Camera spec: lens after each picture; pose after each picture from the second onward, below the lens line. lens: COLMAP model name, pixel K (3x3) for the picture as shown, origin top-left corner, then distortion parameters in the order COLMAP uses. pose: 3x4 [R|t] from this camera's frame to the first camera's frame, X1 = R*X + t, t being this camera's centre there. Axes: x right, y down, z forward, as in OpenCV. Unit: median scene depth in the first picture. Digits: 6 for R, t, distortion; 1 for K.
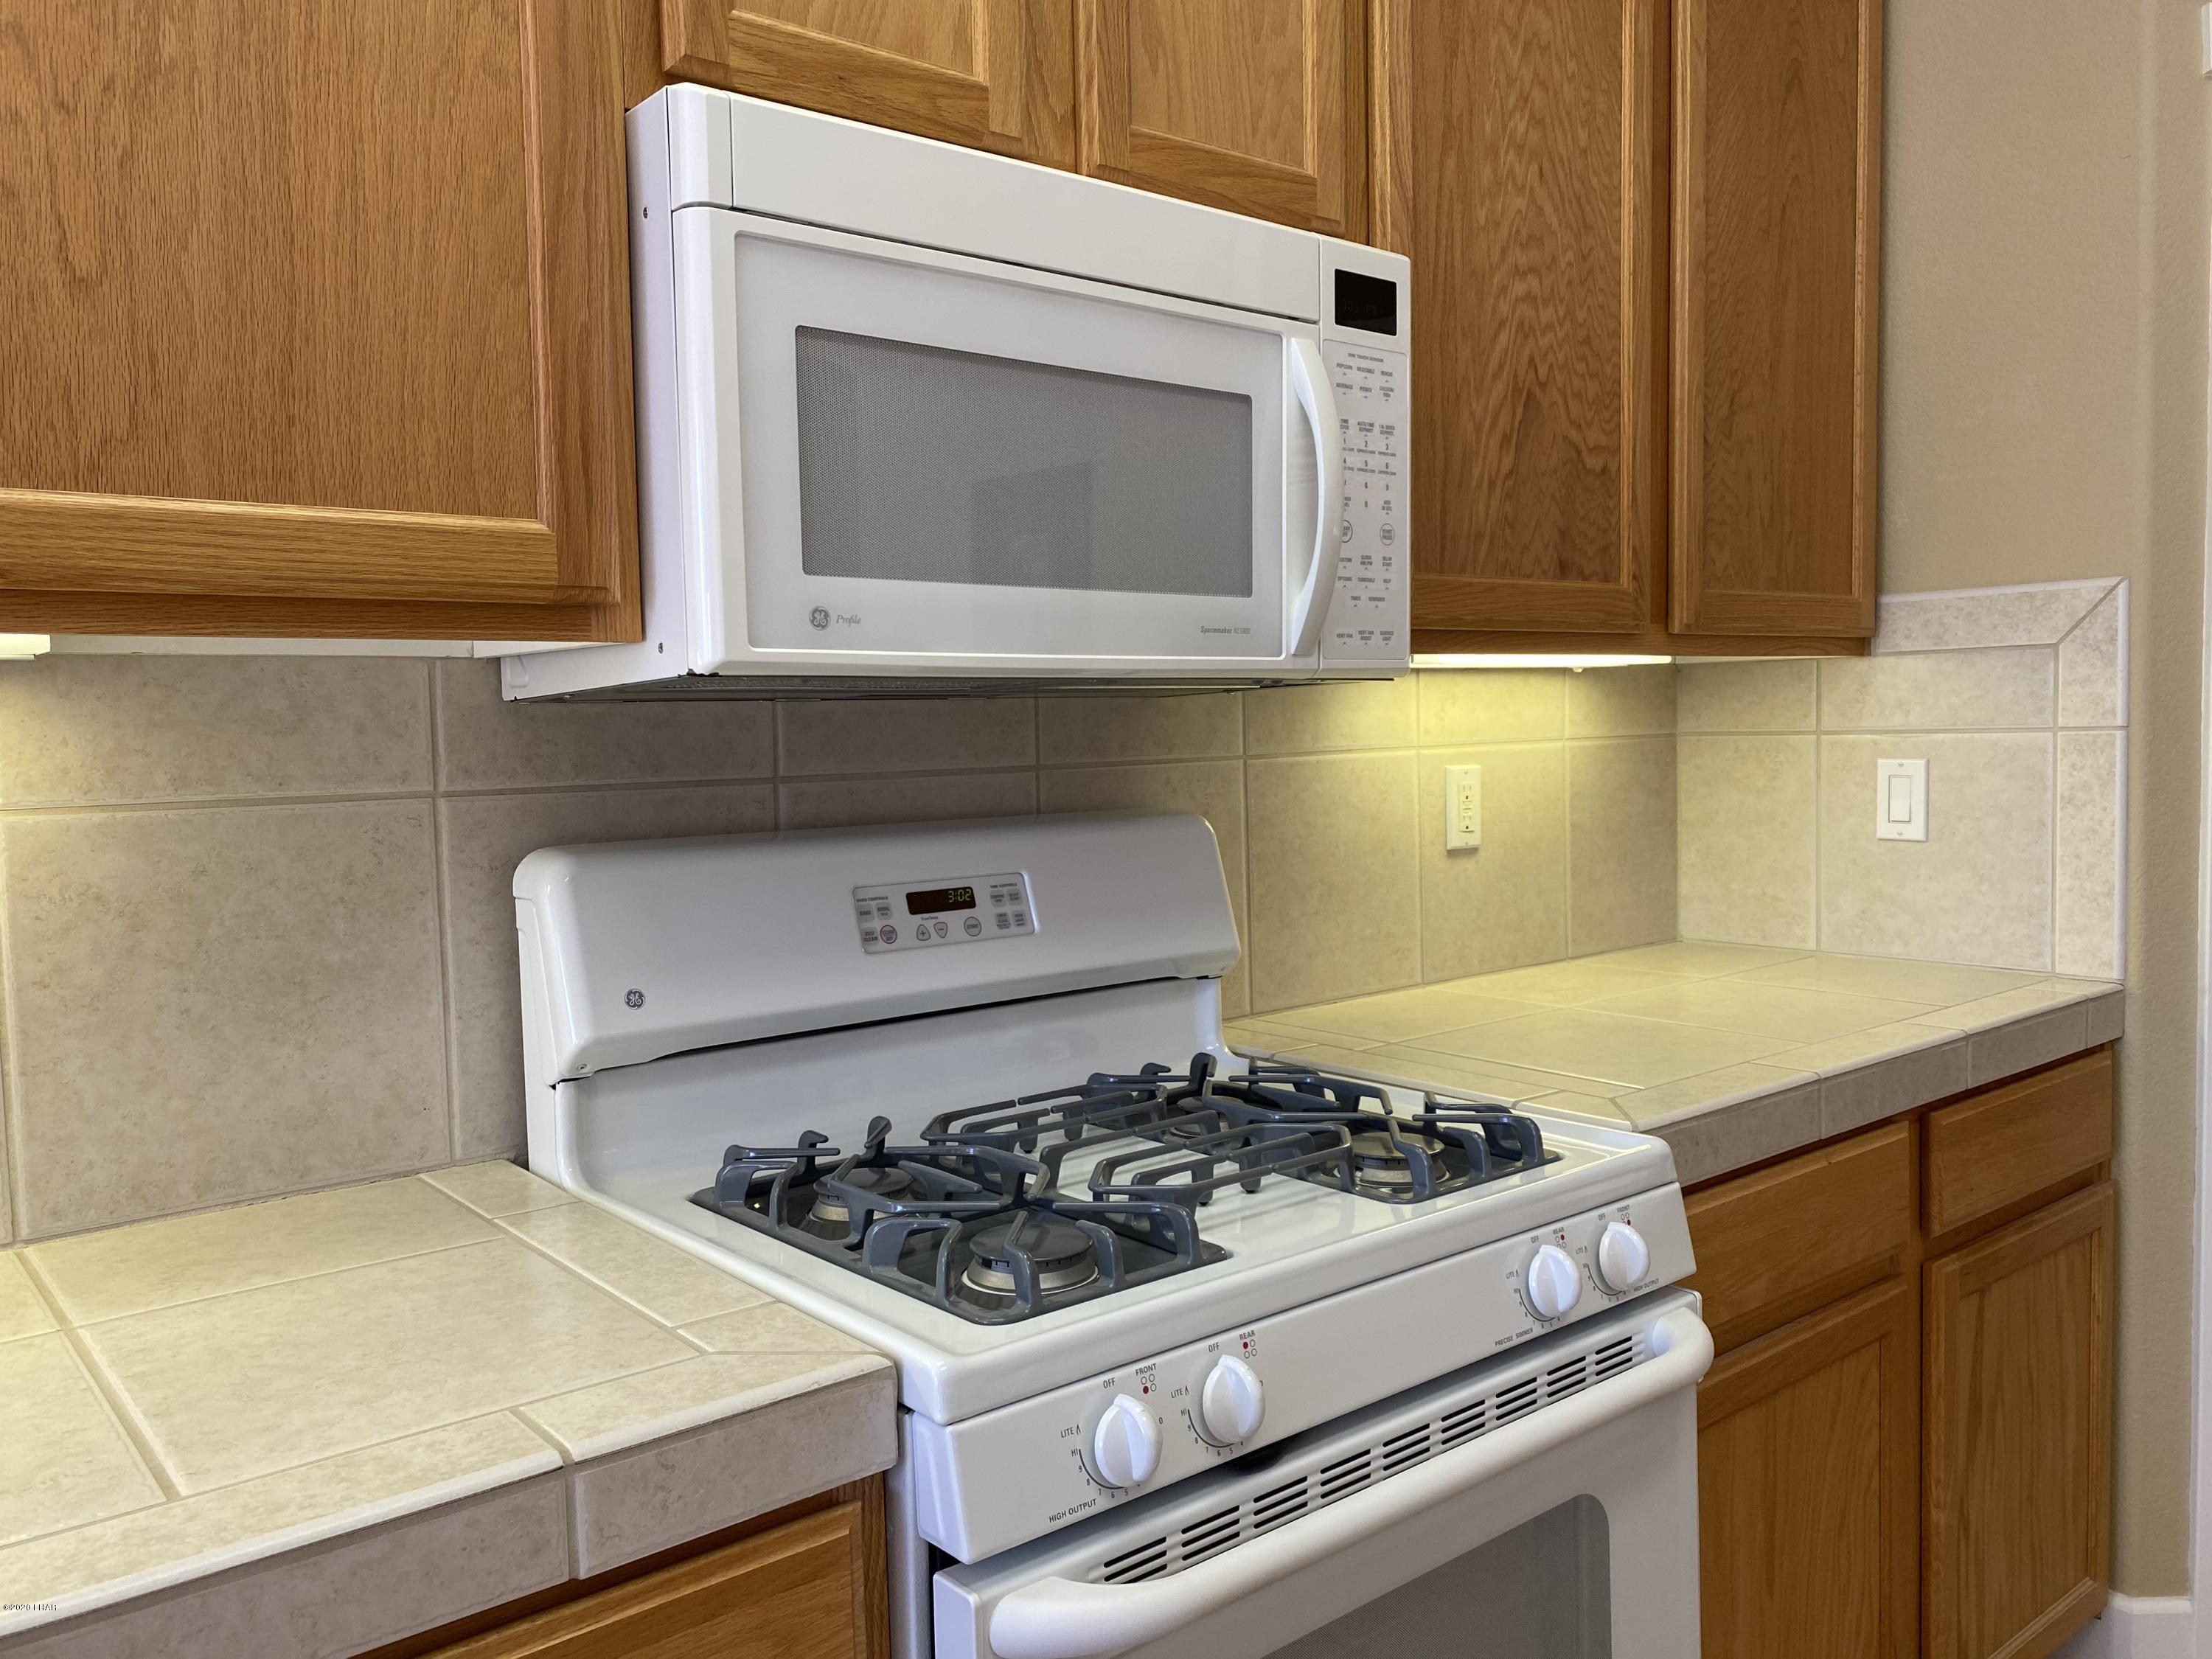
lens RADIAL K [[1686.4, 0, 1098.0], [0, 1686.4, 828.5], [0, 0, 1]] dist [0.043531, -0.058309]
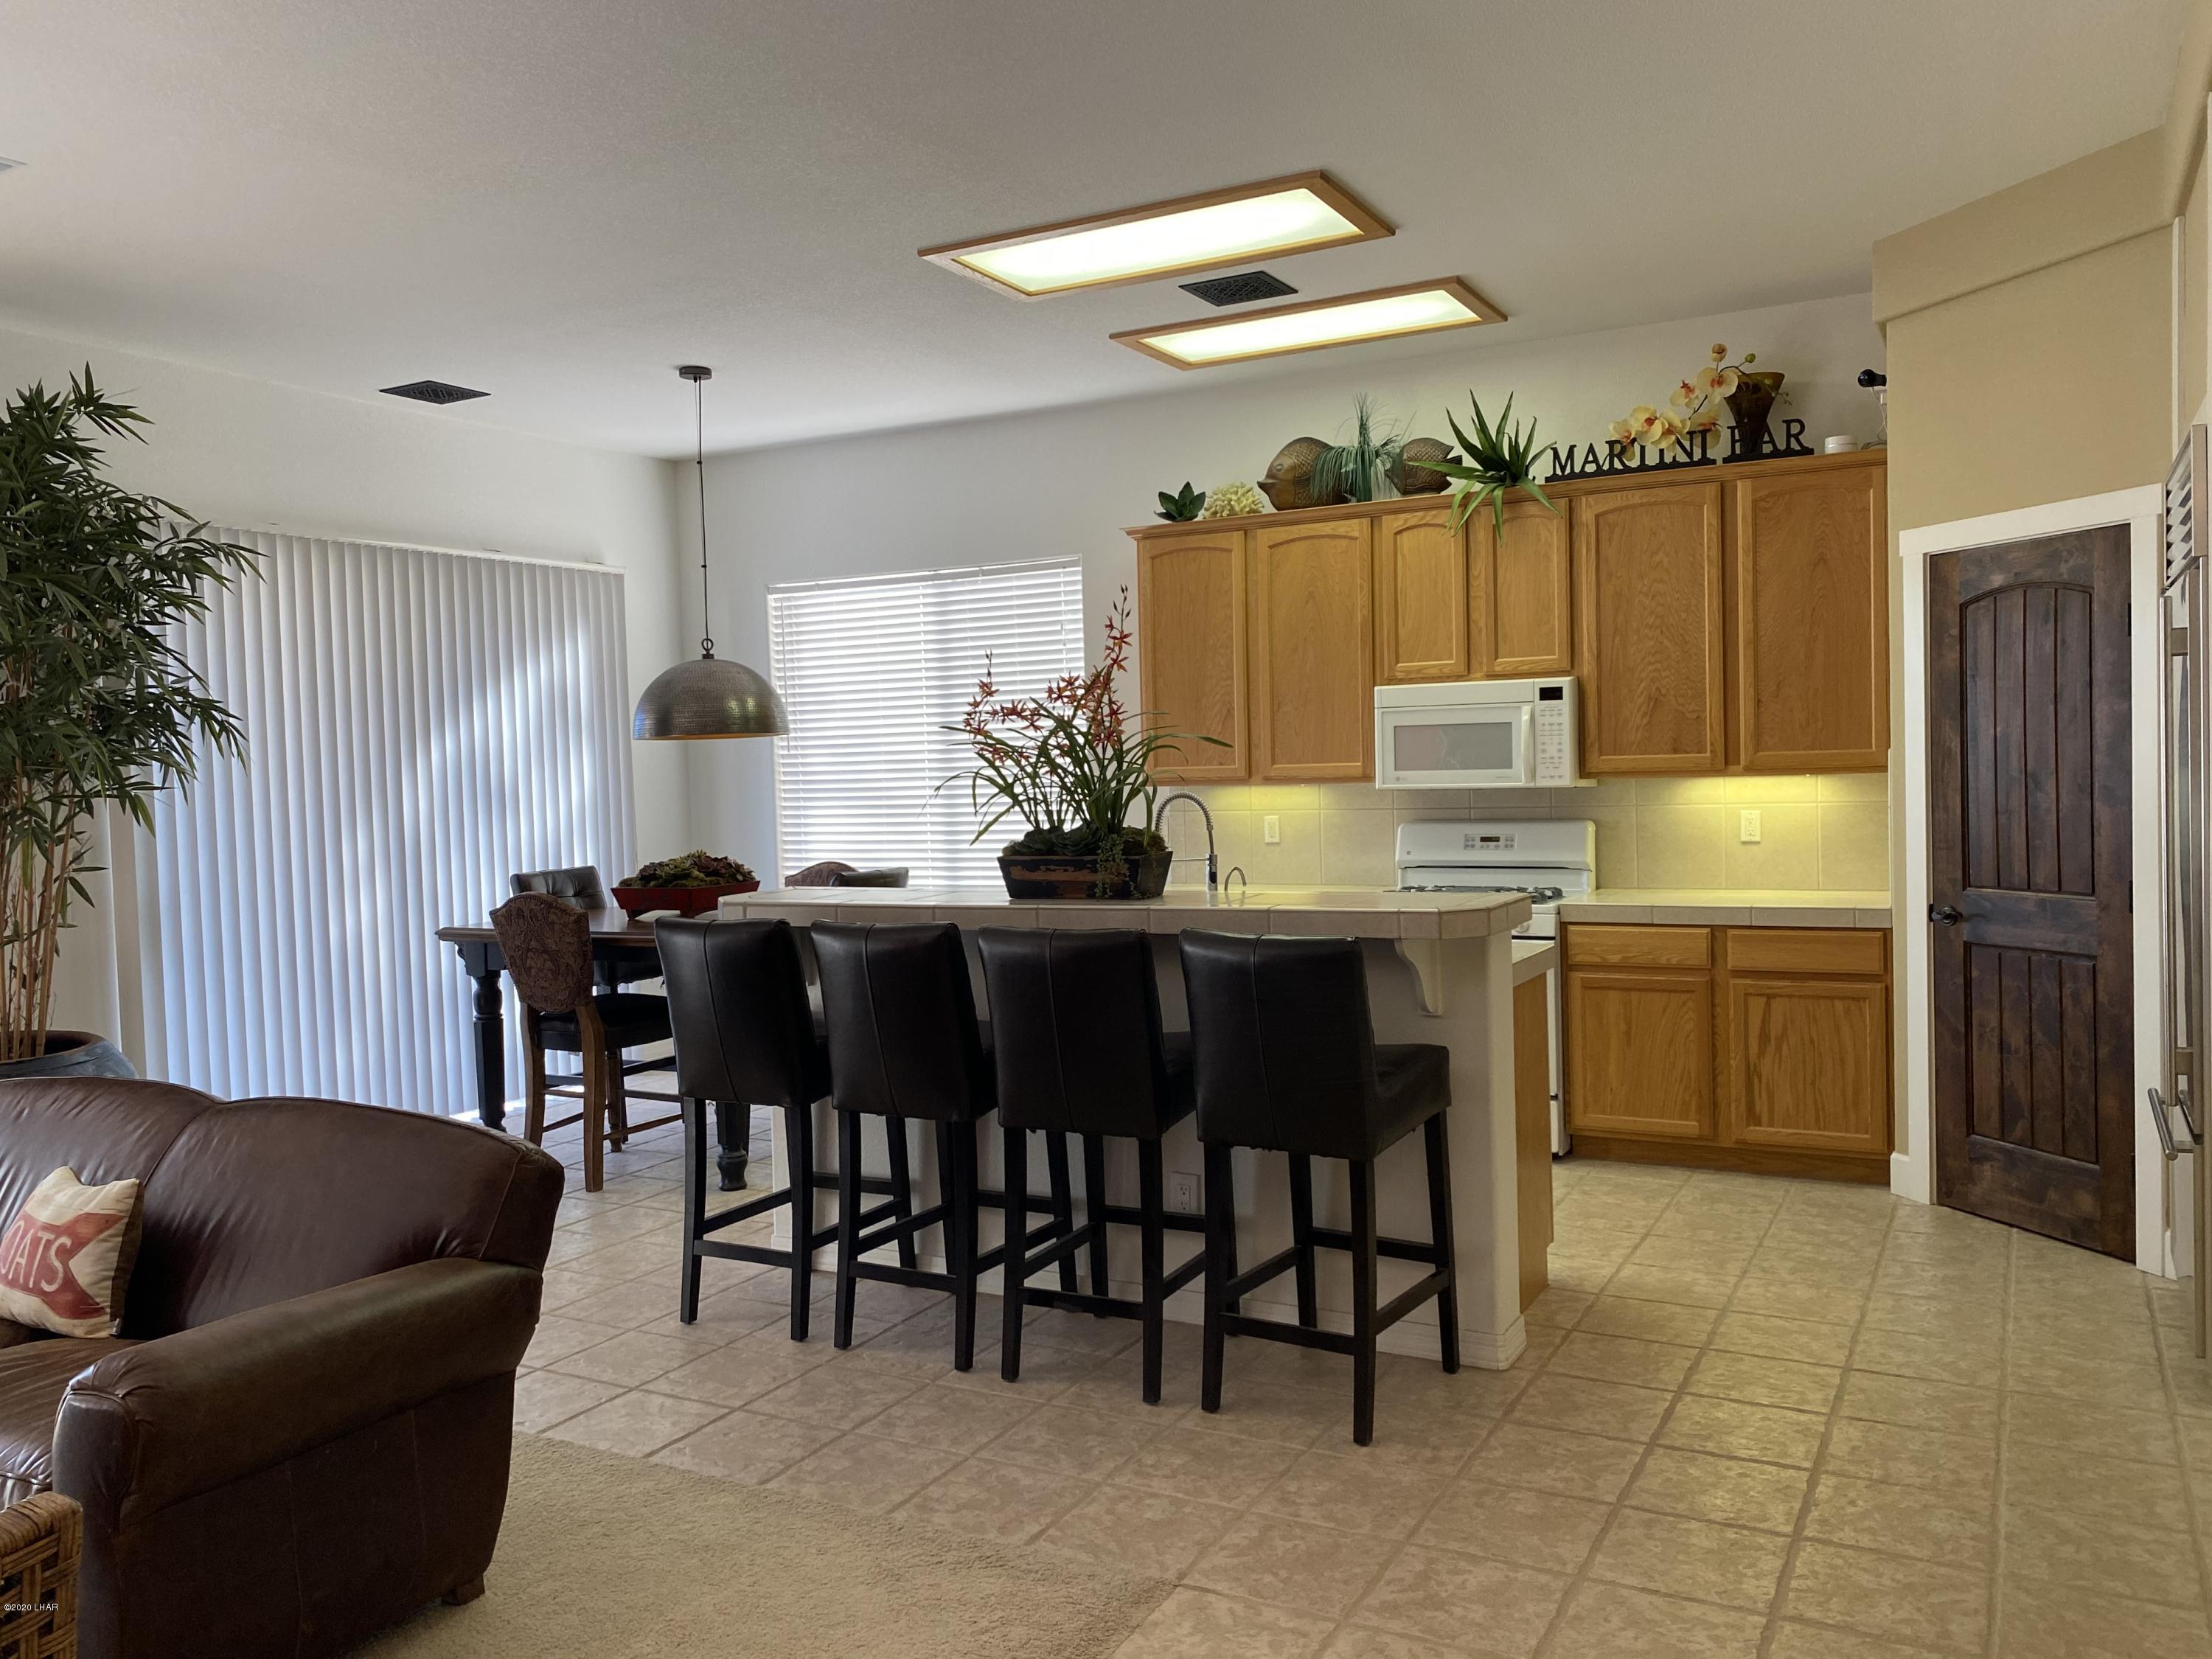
lens RADIAL K [[1686.4, 0, 1098.3], [0, 1686.4, 832.1], [0, 0, 1]] dist [0.043531, -0.058309]
pose [[0.376491, 0.054586, -0.924811, 2.654384], [-0.038422, 0.998324, 0.043284, -0.091947], [0.925623, 0.019237, 0.377957, -1.129332]]
